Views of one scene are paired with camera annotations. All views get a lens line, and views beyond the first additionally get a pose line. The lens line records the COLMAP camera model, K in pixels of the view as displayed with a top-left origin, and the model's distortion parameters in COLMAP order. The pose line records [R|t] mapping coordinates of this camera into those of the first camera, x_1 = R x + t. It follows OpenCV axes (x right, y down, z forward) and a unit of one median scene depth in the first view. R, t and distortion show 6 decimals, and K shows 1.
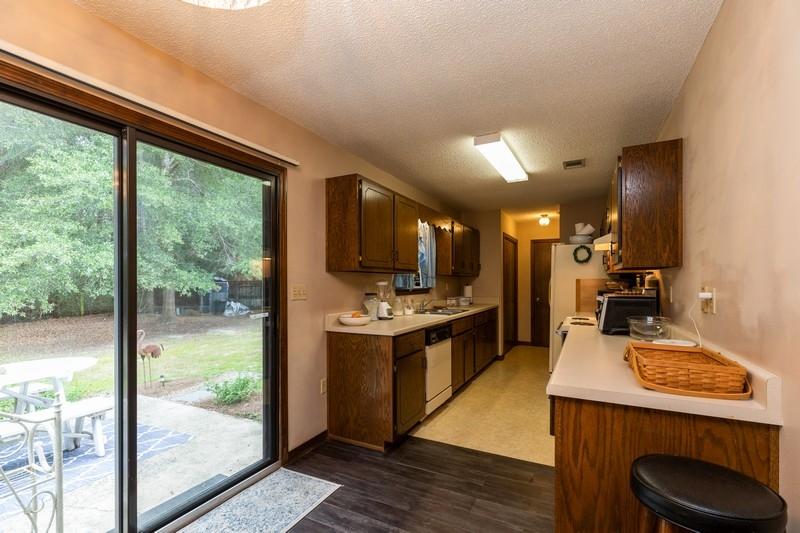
lens RADIAL K [[360.1, 0, 399.0], [0, 360.1, 273.2], [0, 0, 1]] dist [0.002277, 0.000237]
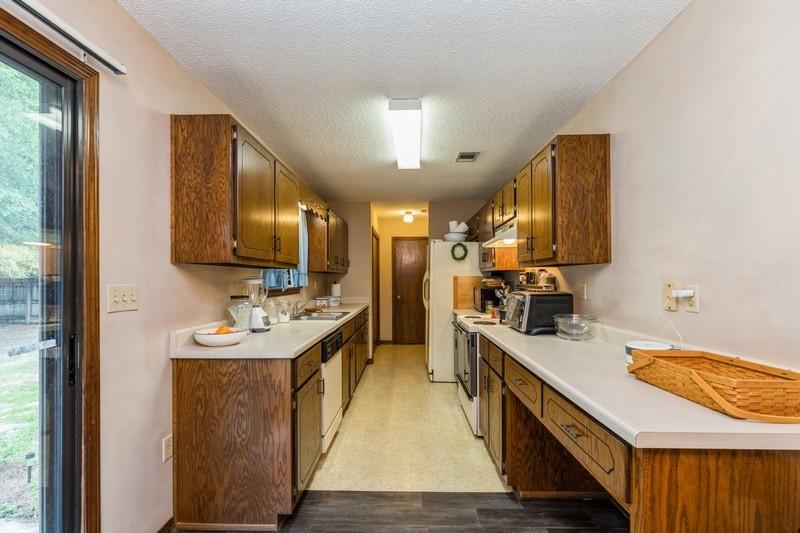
lens RADIAL K [[360.1, 0, 399.0], [0, 360.1, 273.2], [0, 0, 1]] dist [0.002277, 0.000237]
pose [[0.899032, 0.005470, 0.437849, -0.104610], [-0.008030, 0.999960, 0.003995, 0.006057], [-0.437809, -0.007107, 0.899040, 0.227147]]
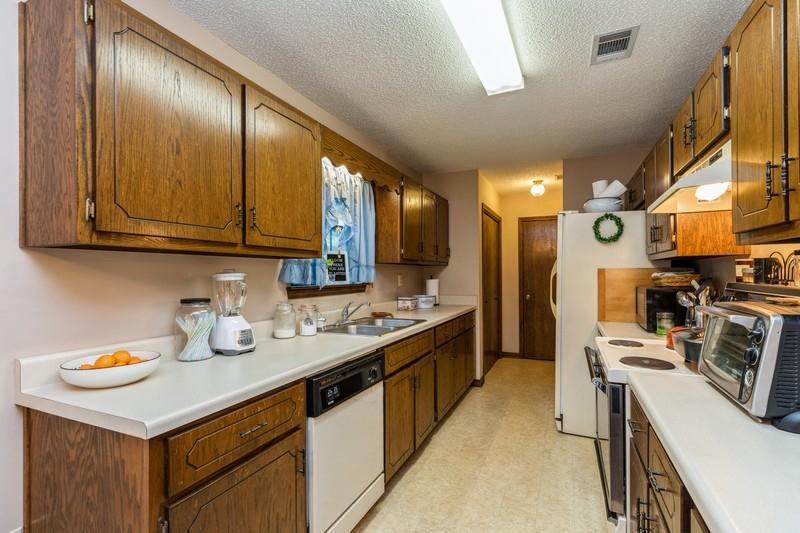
lens RADIAL K [[374.2, 0, 397.2], [0, 374.2, 269.1], [0, 0, 1]] dist [0.002872, 0.000337]
pose [[0.998502, -0.002666, 0.054652, 0.148766], [0.002022, 0.999928, 0.011847, 0.012362], [-0.054679, -0.011719, 0.998435, 0.498308]]
